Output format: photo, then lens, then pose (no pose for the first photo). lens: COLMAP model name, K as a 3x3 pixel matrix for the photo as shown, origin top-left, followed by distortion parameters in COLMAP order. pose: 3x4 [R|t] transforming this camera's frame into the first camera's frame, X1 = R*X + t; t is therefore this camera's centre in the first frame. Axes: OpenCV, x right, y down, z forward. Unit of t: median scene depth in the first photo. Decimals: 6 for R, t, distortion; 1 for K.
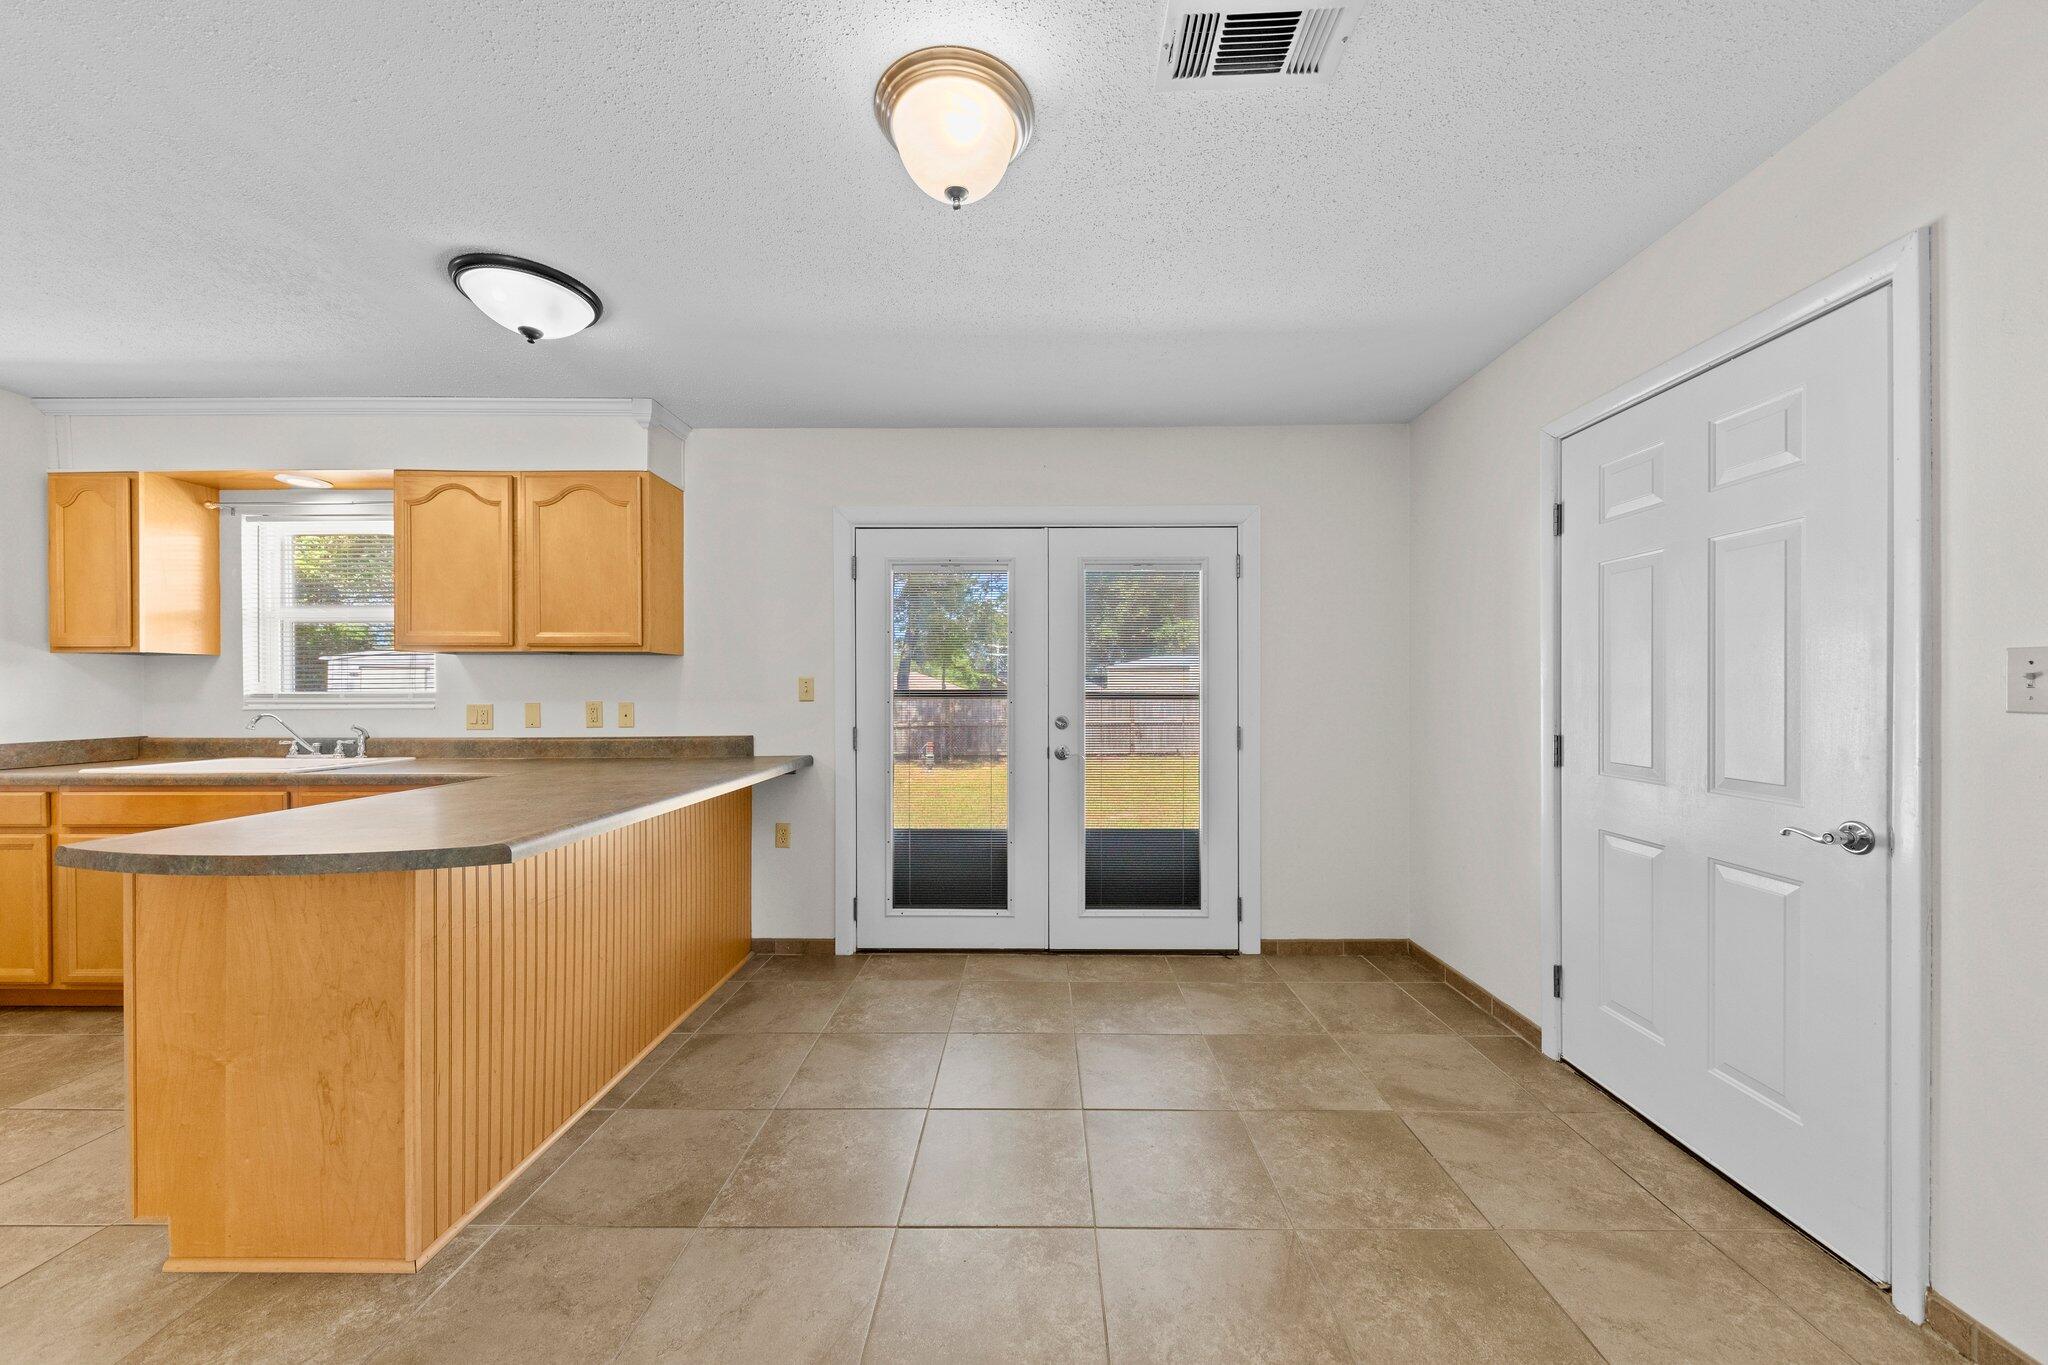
lens RADIAL K [[703.2, 0, 1035.4], [0, 703.2, 689.9], [0, 0, 1]] dist [0.013647, -0.005394]
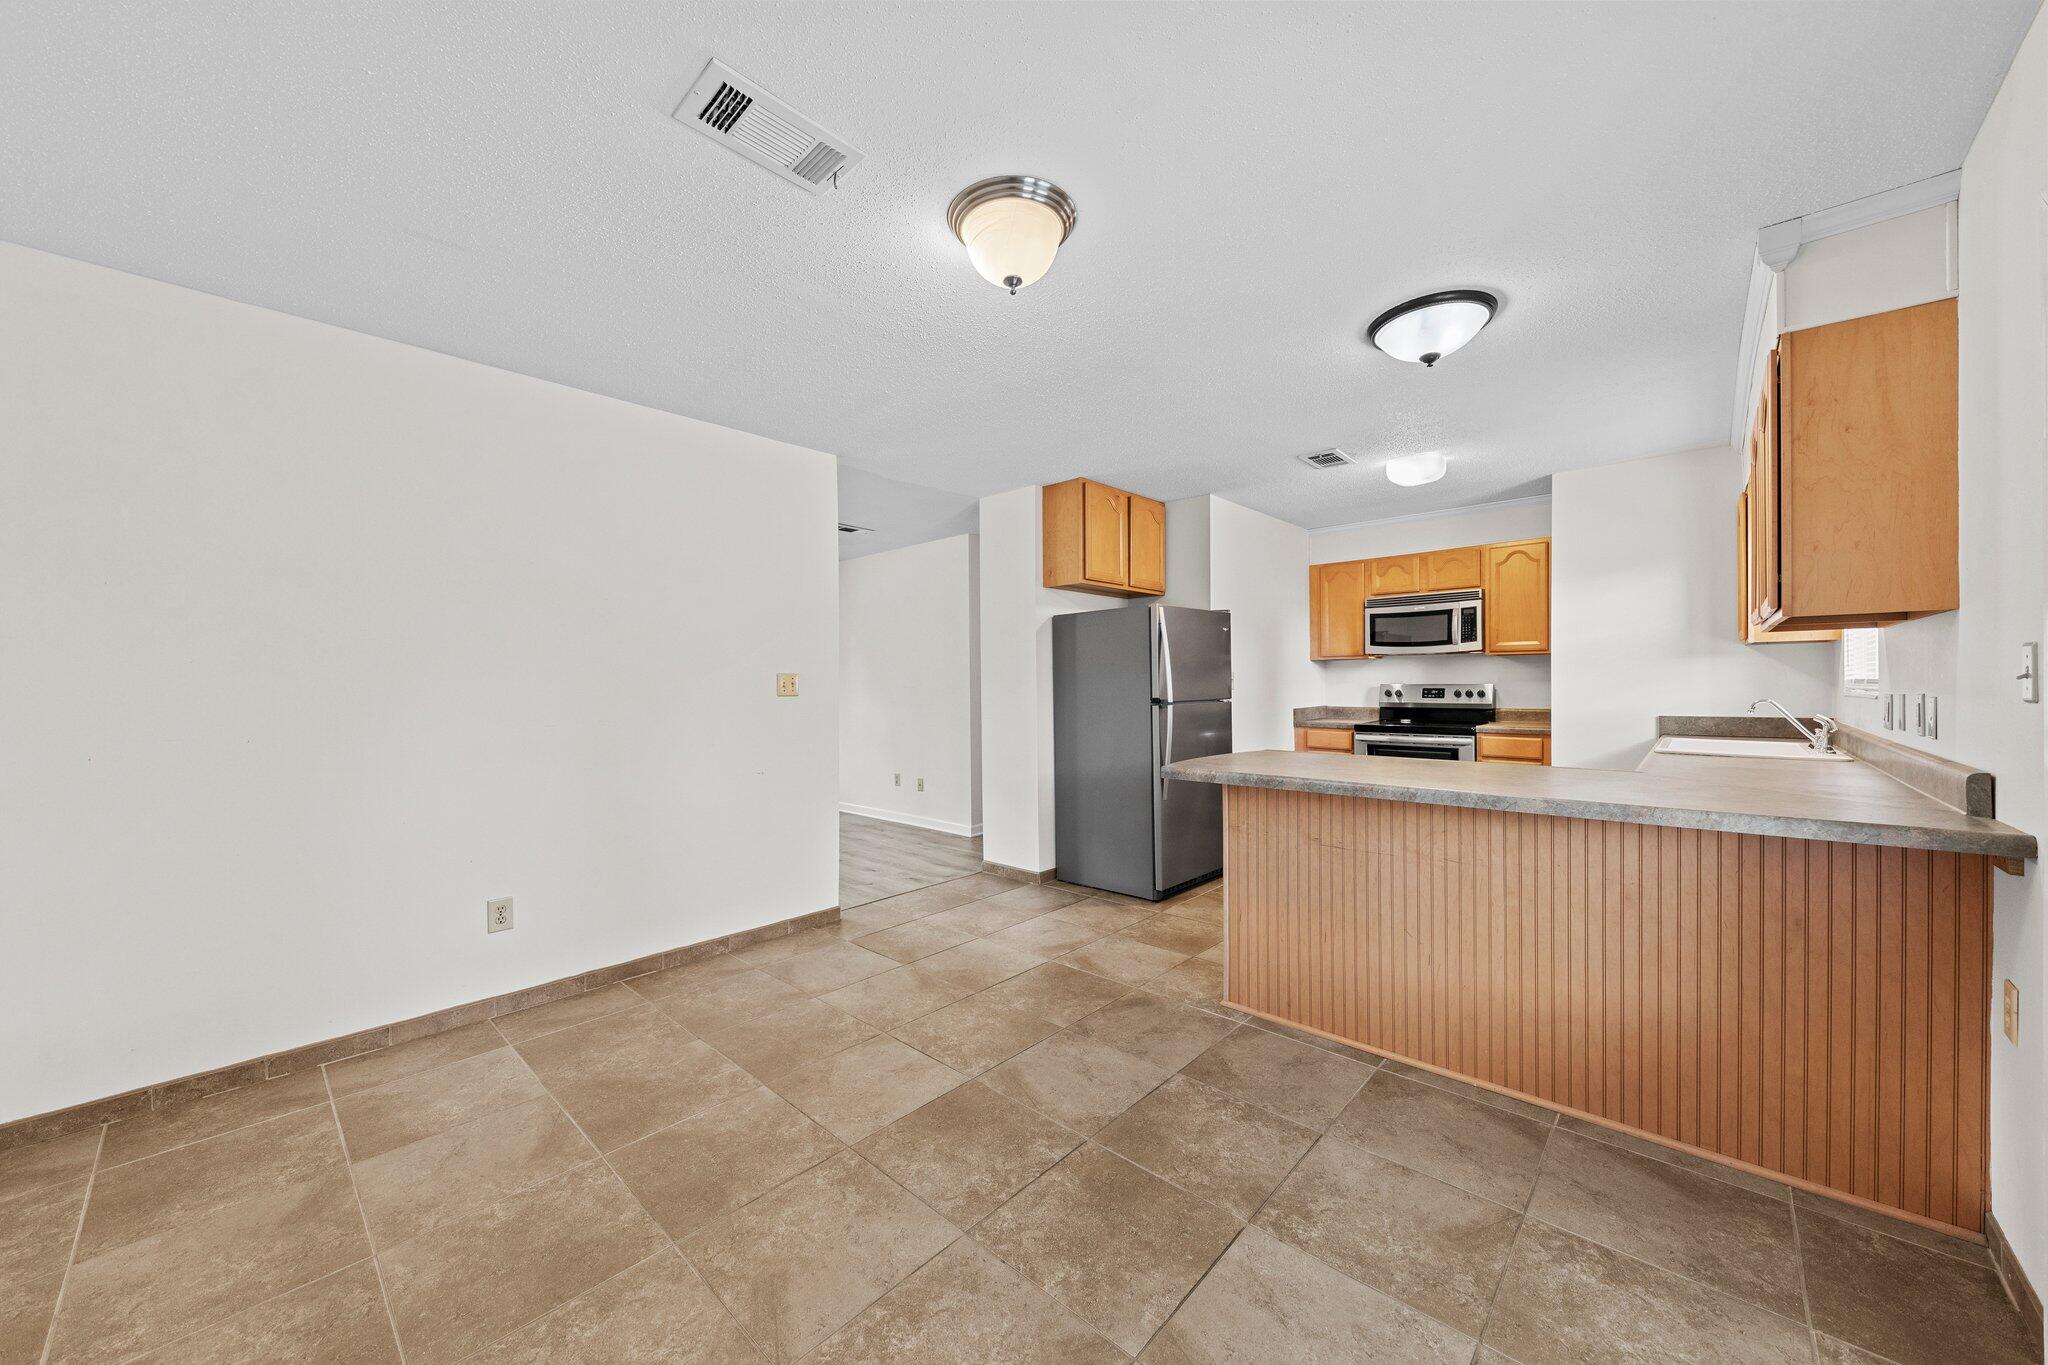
lens RADIAL K [[734.3, 0, 1017.9], [0, 734.3, 688.2], [0, 0, 1]] dist [0.005876, -0.004896]
pose [[-0.678597, 0.013461, -0.734387, 0.416568], [0.010758, 0.999907, 0.008386, -0.002360], [0.734432, -0.002210, -0.678679, 0.940749]]
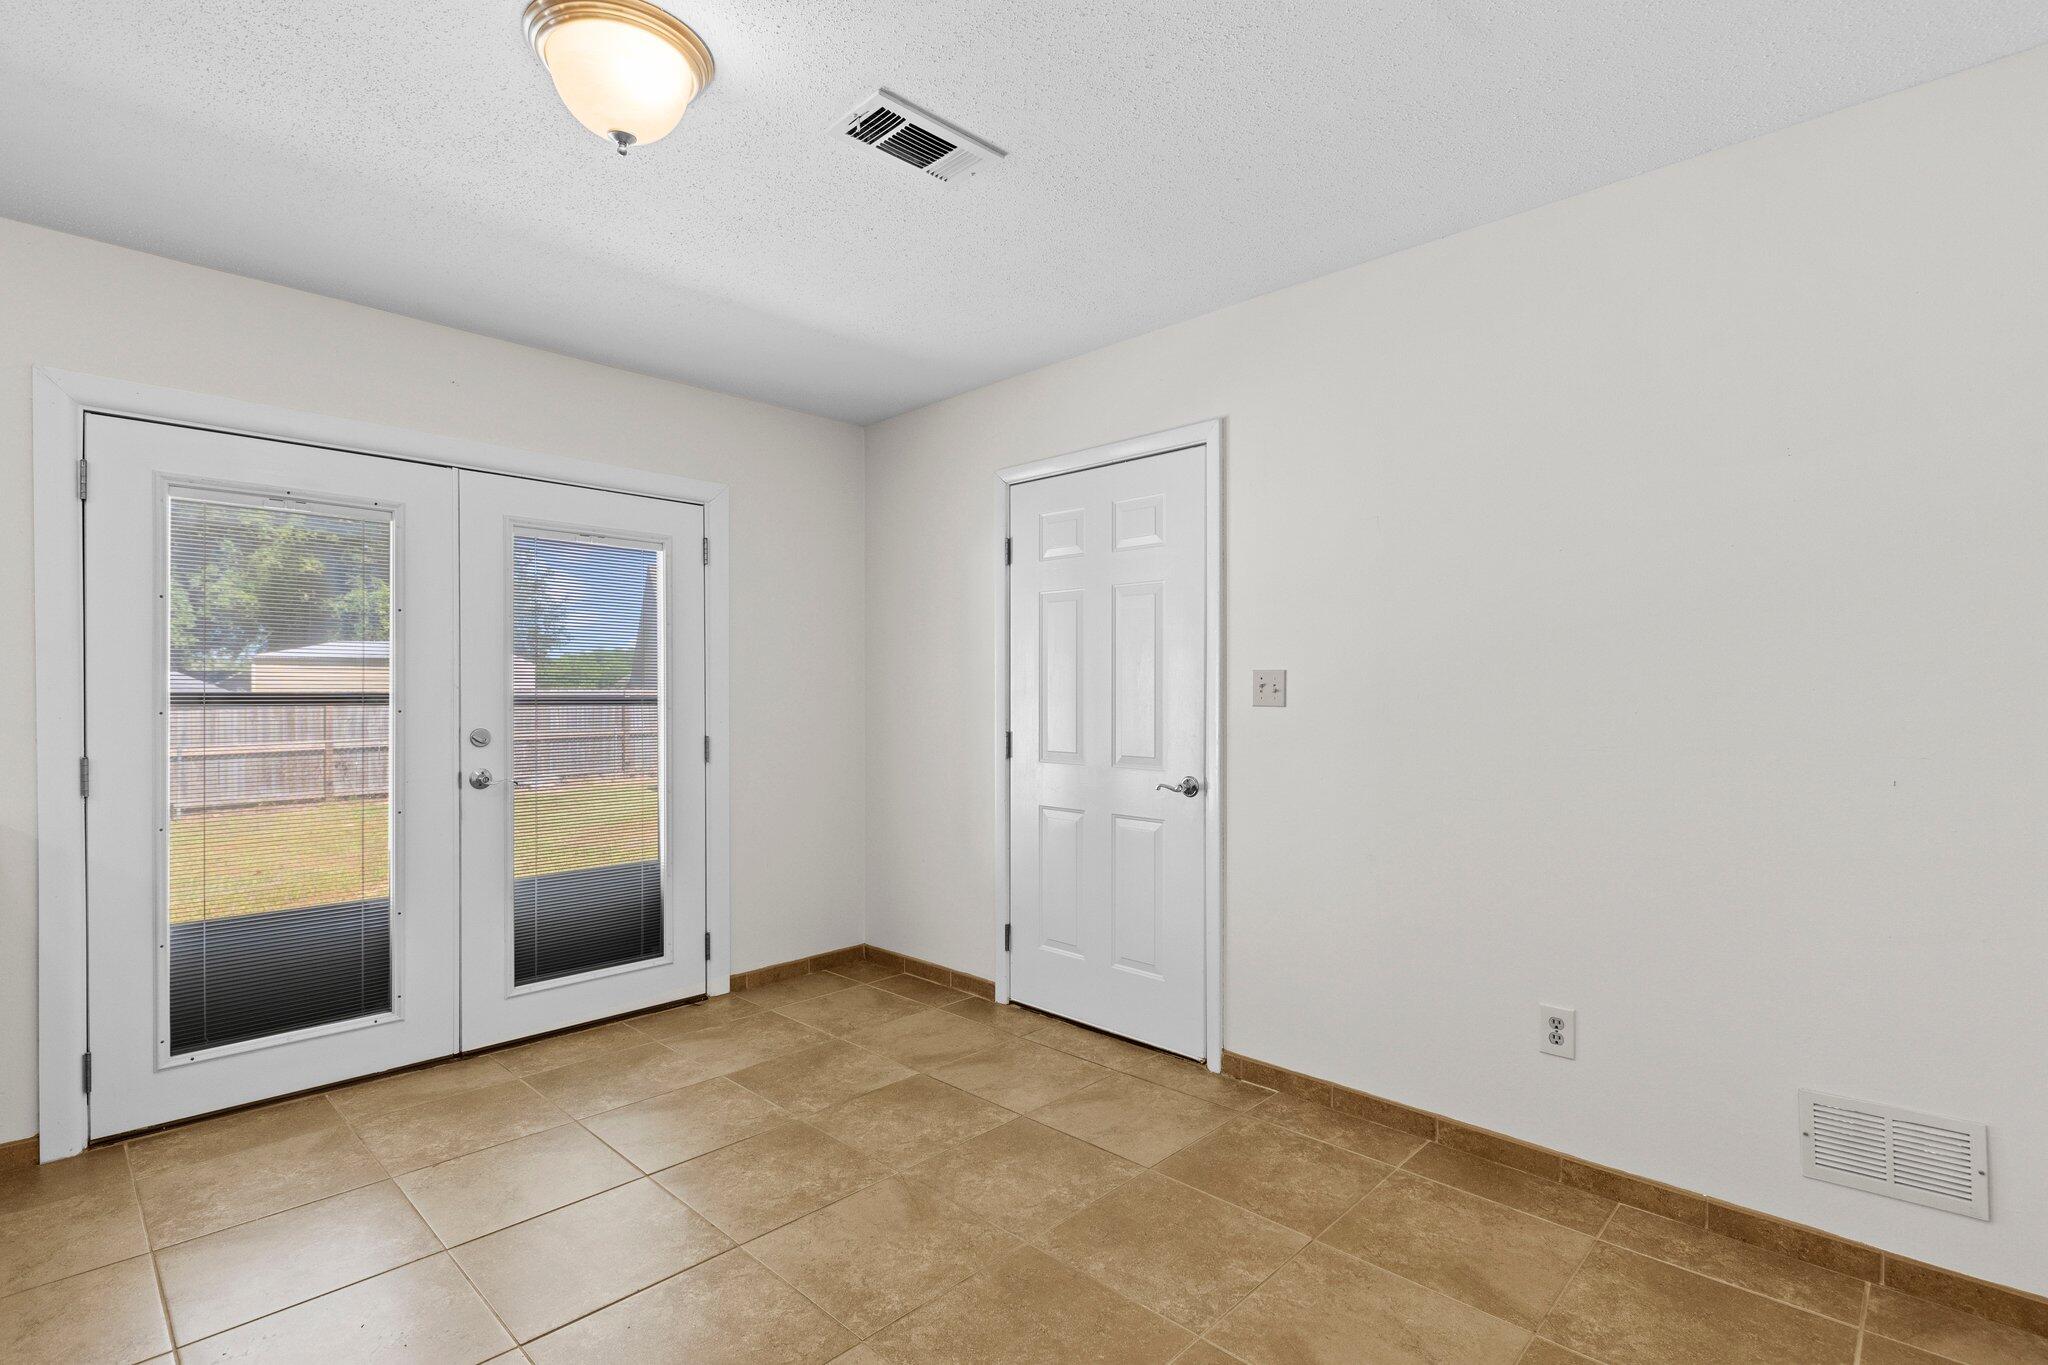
lens RADIAL K [[951.5, 0, 1020.4], [0, 951.5, 697.3], [0, 0, 1]] dist [0.022787, -0.013338]
pose [[0.692649, -0.001030, 0.721274, -0.321110], [-0.000463, 0.999998, 0.001872, 0.001946], [-0.721274, -0.001631, 0.692648, -0.102246]]
